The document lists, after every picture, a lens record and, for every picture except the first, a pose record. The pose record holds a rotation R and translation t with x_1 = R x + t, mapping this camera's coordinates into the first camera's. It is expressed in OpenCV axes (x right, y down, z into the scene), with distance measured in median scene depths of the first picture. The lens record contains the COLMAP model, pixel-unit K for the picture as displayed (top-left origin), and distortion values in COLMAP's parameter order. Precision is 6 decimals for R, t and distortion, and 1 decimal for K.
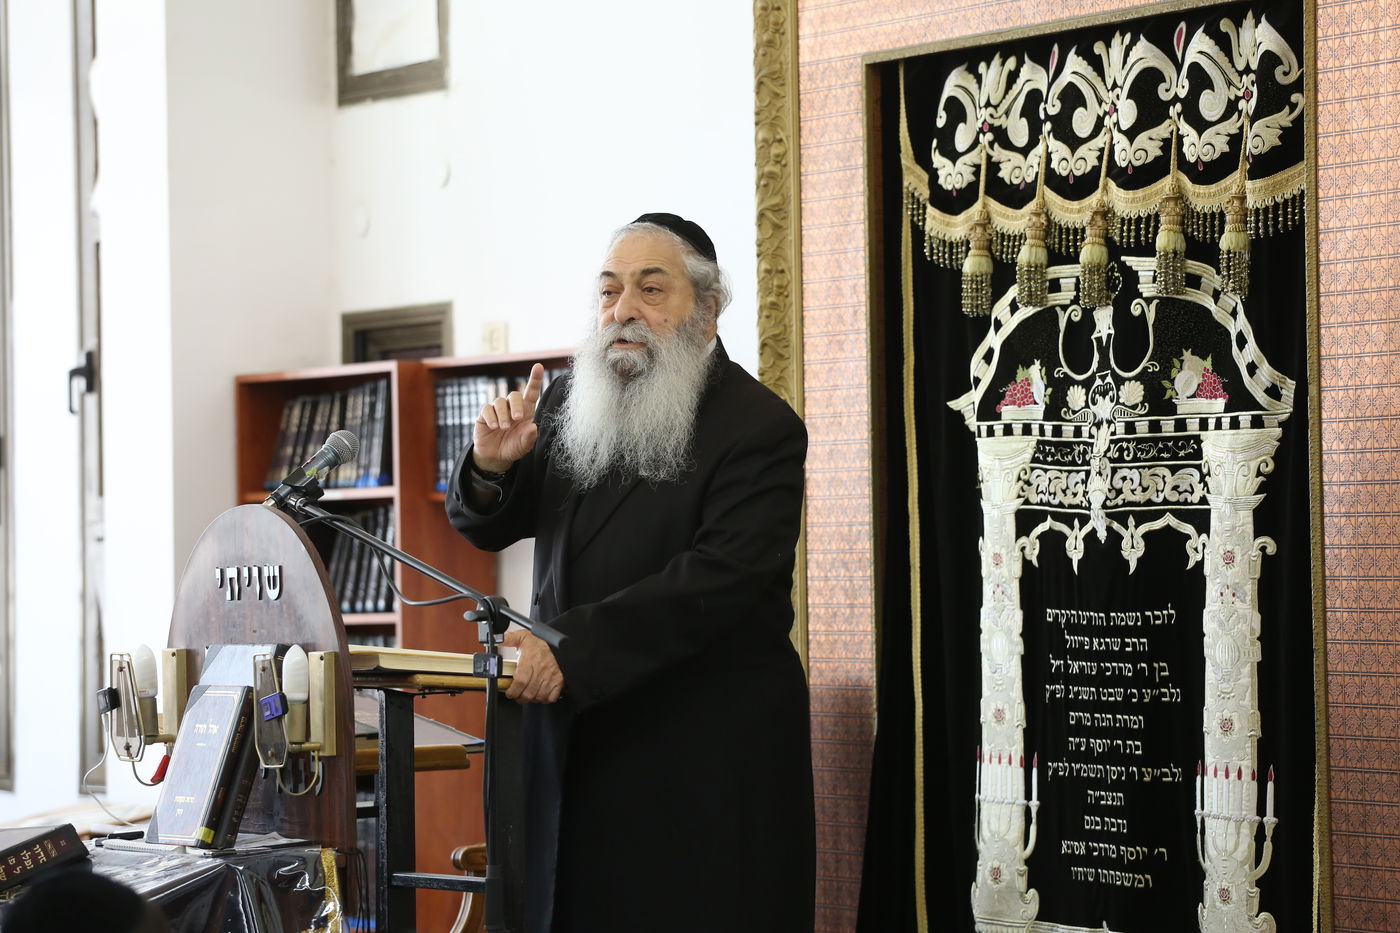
lens RADIAL K [[5048.6, 0, 700.0], [0, 5048.6, 466.5], [0, 0, 1]] dist [0.588011, 1.251100]
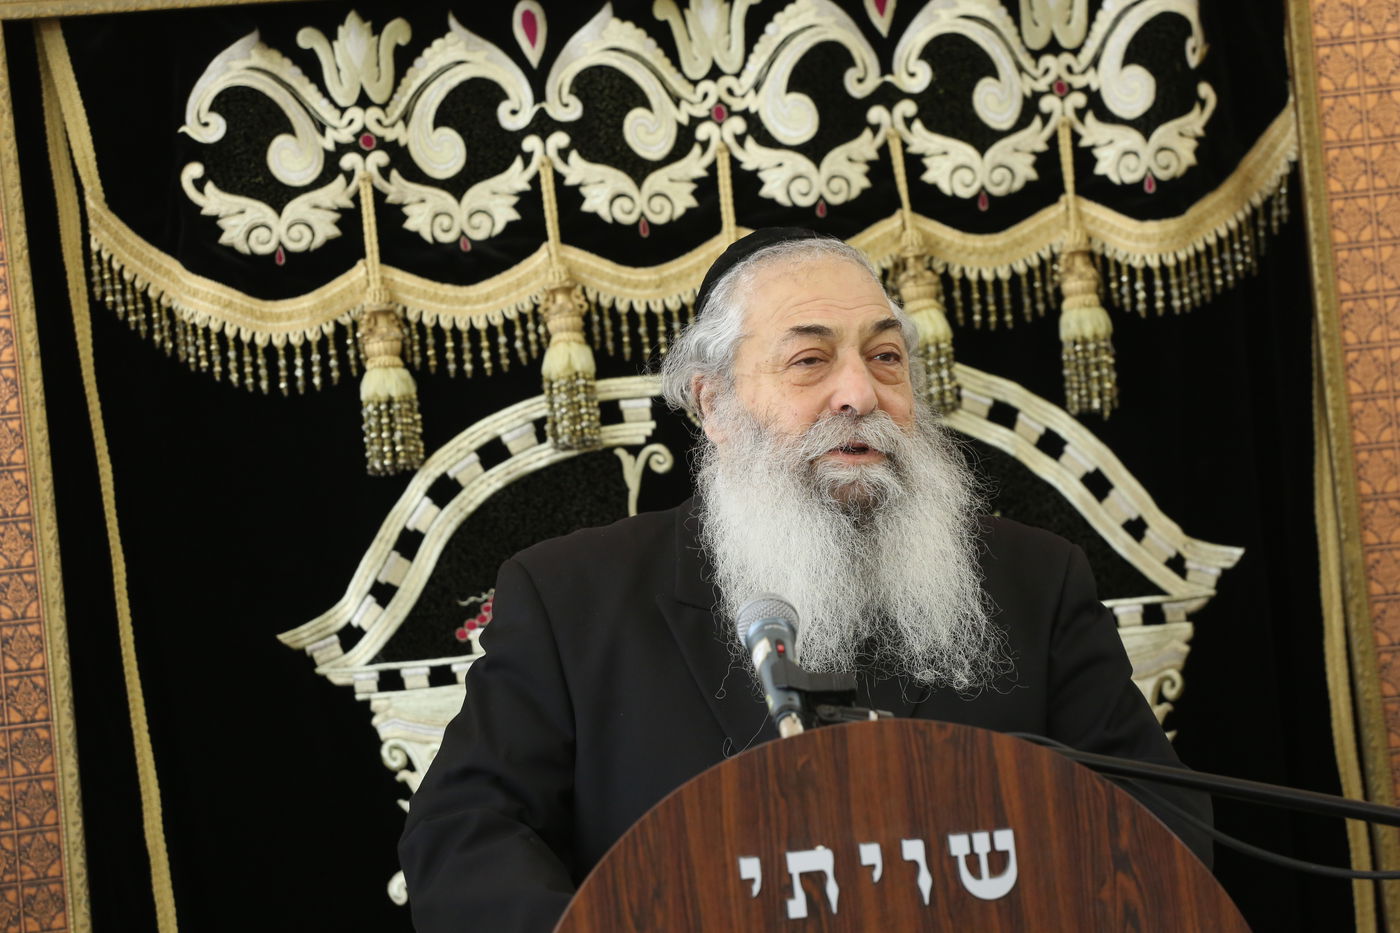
lens RADIAL K [[7833.4, 0, 700.0], [0, 7833.4, 466.5], [0, 0, 1]] dist [2.304019, 21.264631]
pose [[0.423902, 0.023143, 0.905412, -0.740891], [0.077559, 0.995074, -0.061747, 0.026770], [-0.902381, 0.096398, 0.420019, 0.616882]]
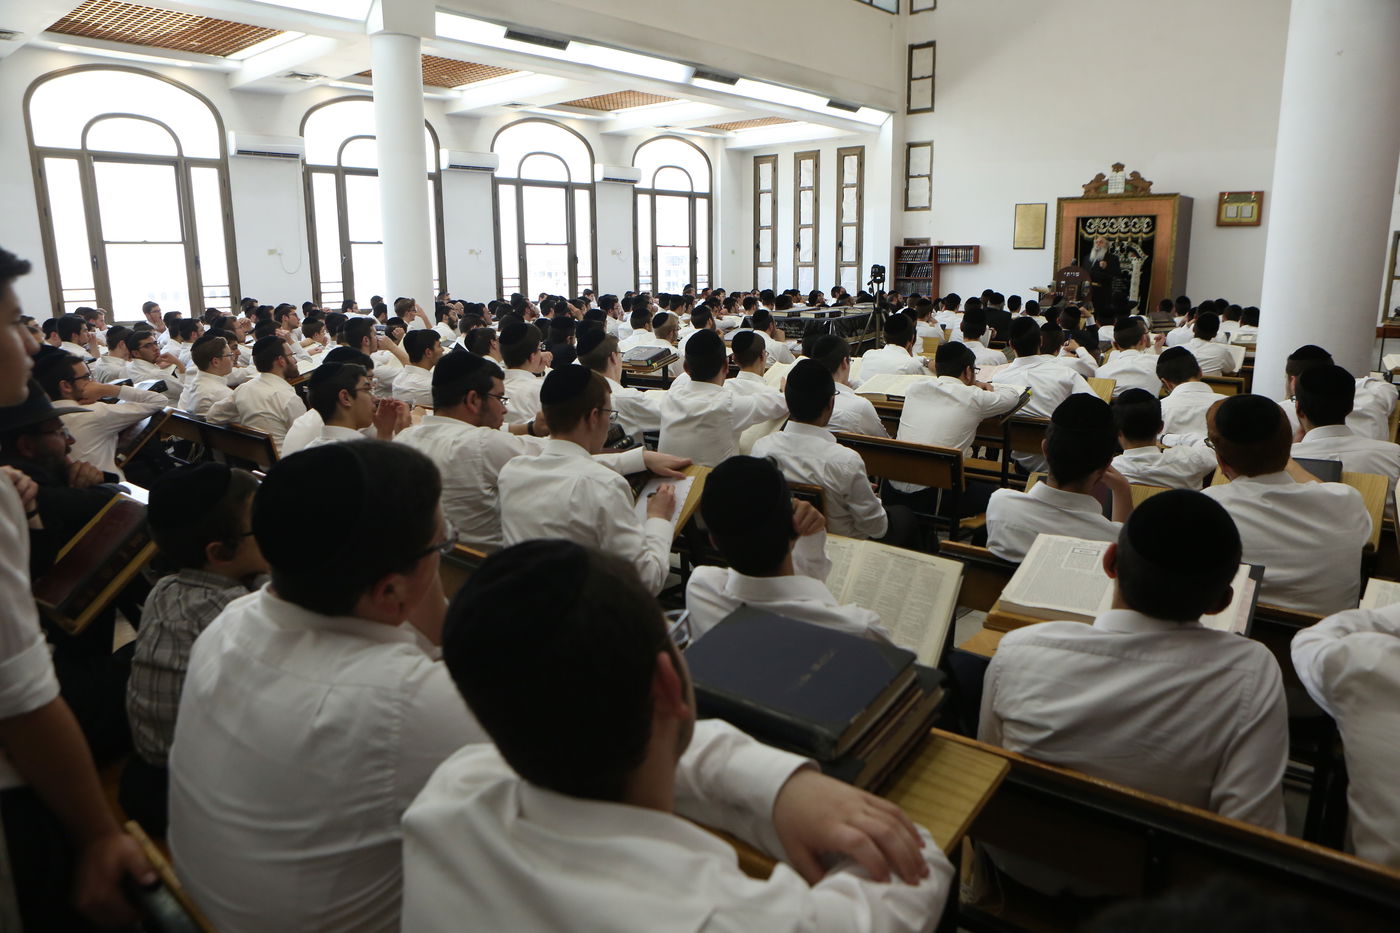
lens RADIAL K [[940.7, 0, 703.6], [0, 940.7, 444.0], [0, 0, 1]] dist [-0.043796, 0.001032]
pose [[0.959032, -0.039396, 0.280545, -1.151319], [-0.017640, 0.980058, 0.197929, -0.000543], [-0.282748, -0.194769, 0.939212, -0.479815]]
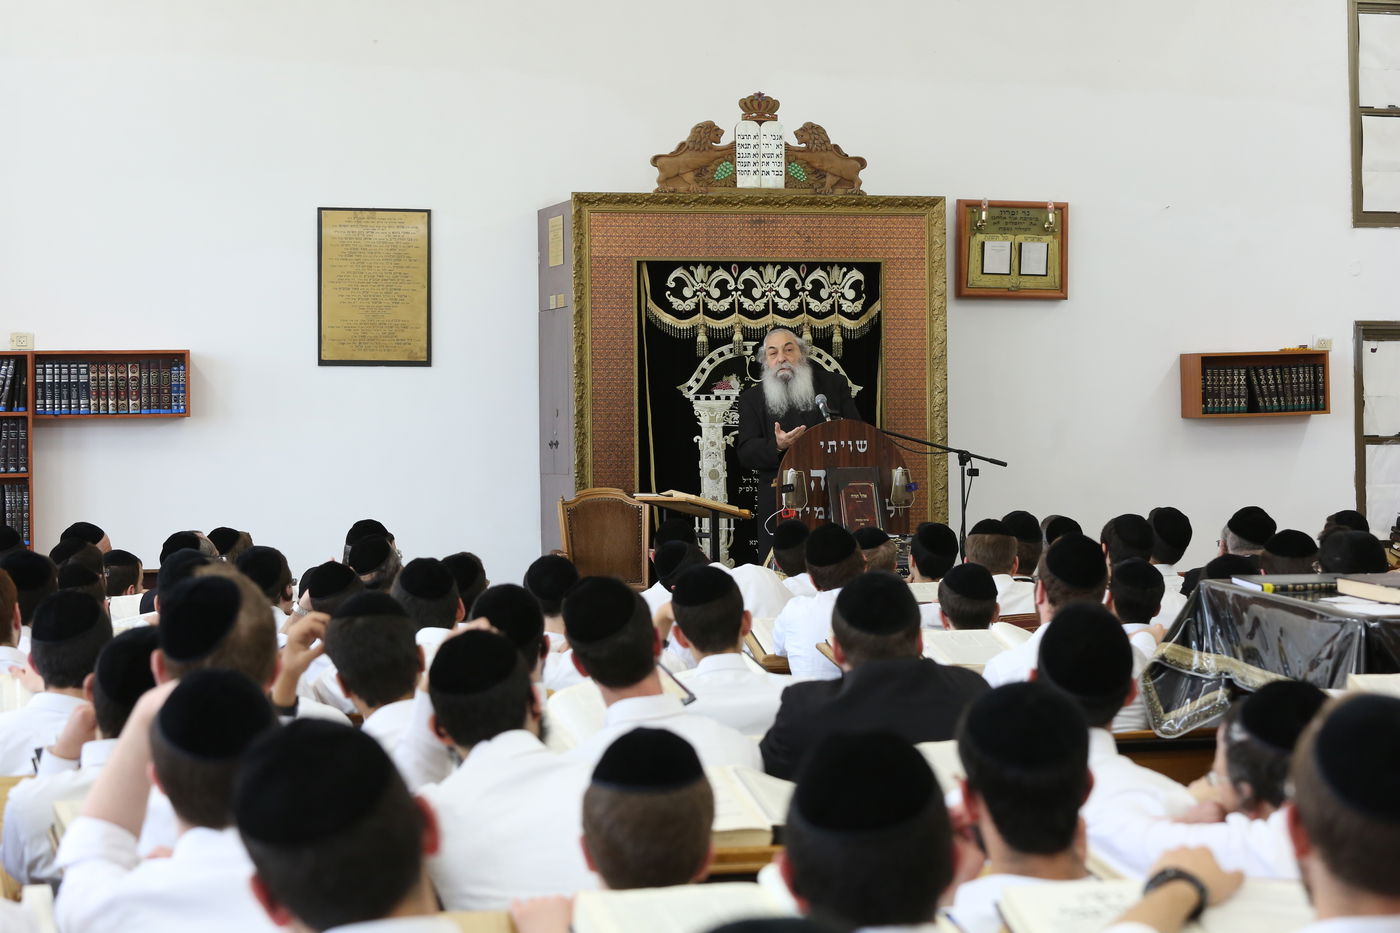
lens RADIAL K [[3295.8, 0, 700.0], [0, 3295.8, 466.5], [0, 0, 1]] dist [-0.102597, -0.276701]
pose [[0.280251, 0.004086, 0.959918, -1.740129], [-0.011849, 0.999929, -0.000797, 0.033271], [-0.959854, -0.011151, 0.280280, 0.501084]]
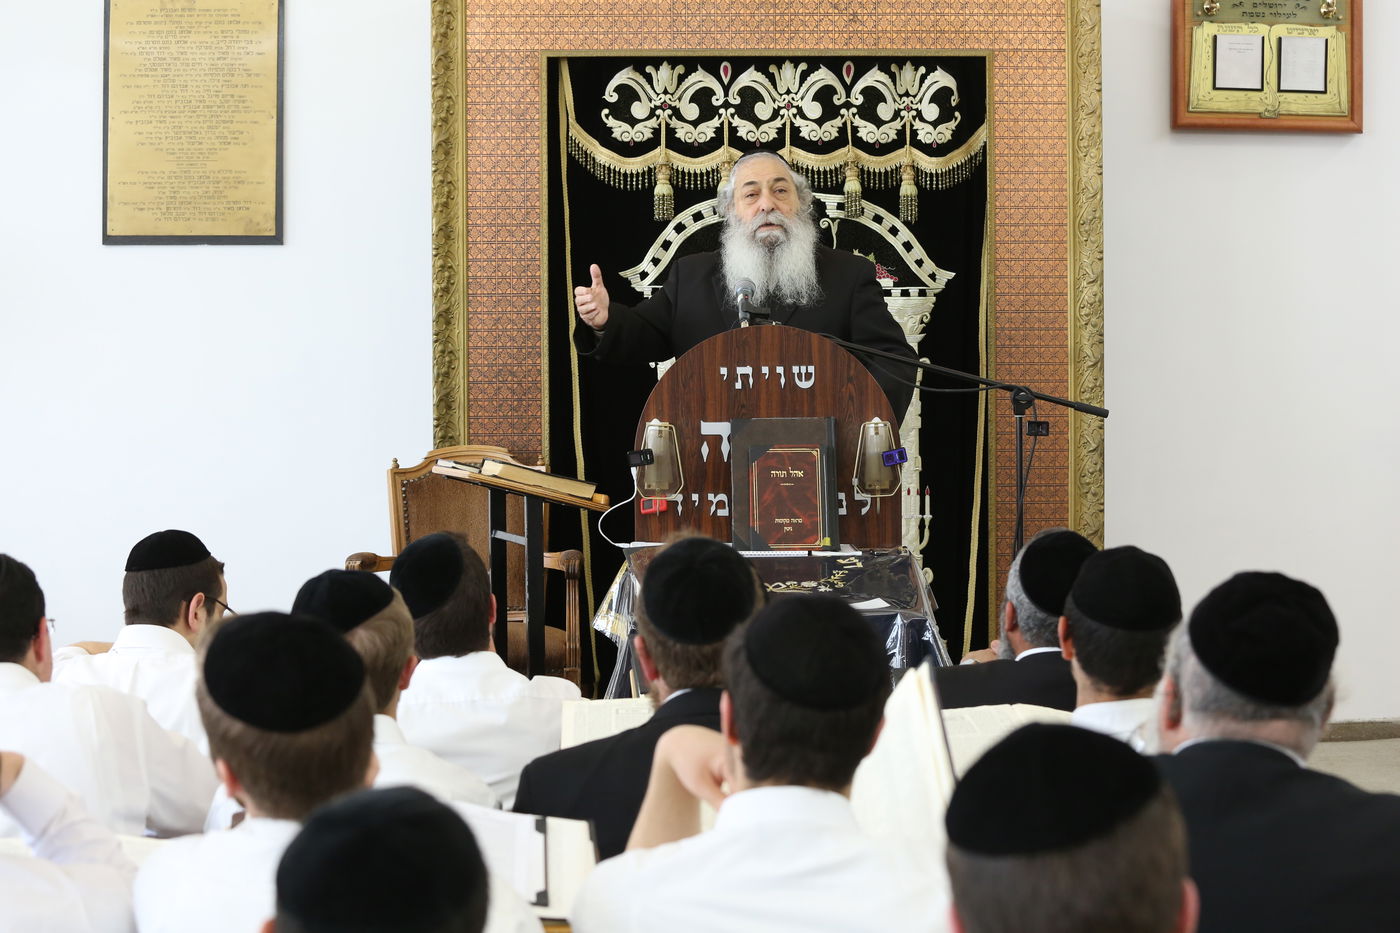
lens RADIAL K [[2905.5, 0, 701.9], [0, 2905.5, 444.2], [0, 0, 1]] dist [-0.294564, 0.157776]
pose [[0.505998, -0.010389, 0.862472, -0.762434], [-0.017527, 0.999597, 0.022324, 0.021596], [-0.862357, -0.026413, 0.505612, 0.528793]]
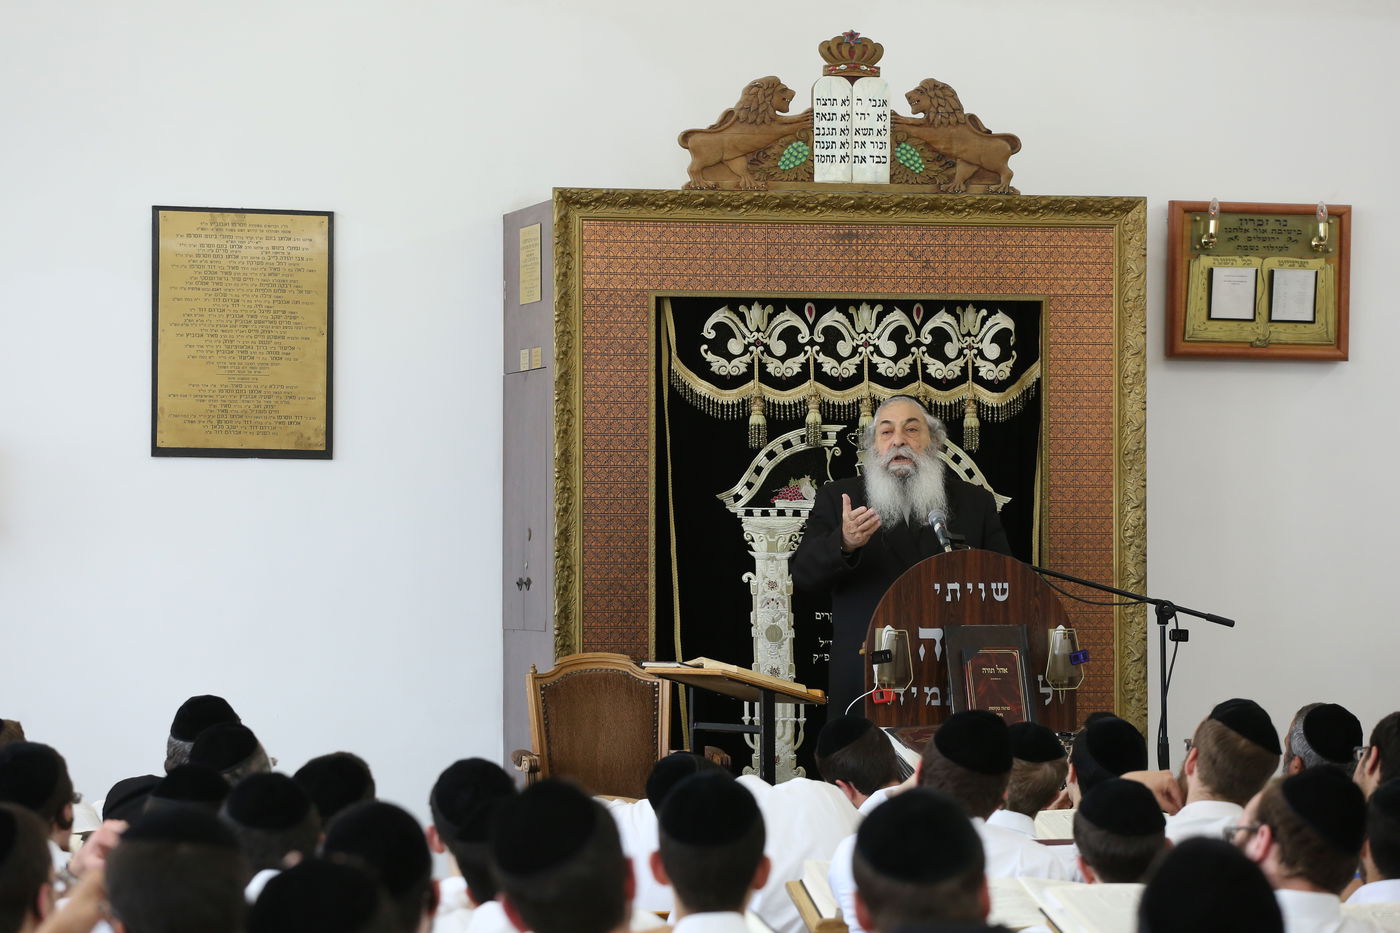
lens RADIAL K [[5327.3, 0, 700.0], [0, 5327.3, 466.5], [0, 0, 1]] dist [0.704227, 5.900678]
pose [[0.302675, 0.033796, 0.952494, -1.783846], [-0.021413, 0.999360, -0.028654, 0.031715], [-0.952853, -0.011722, 0.303205, 0.460789]]
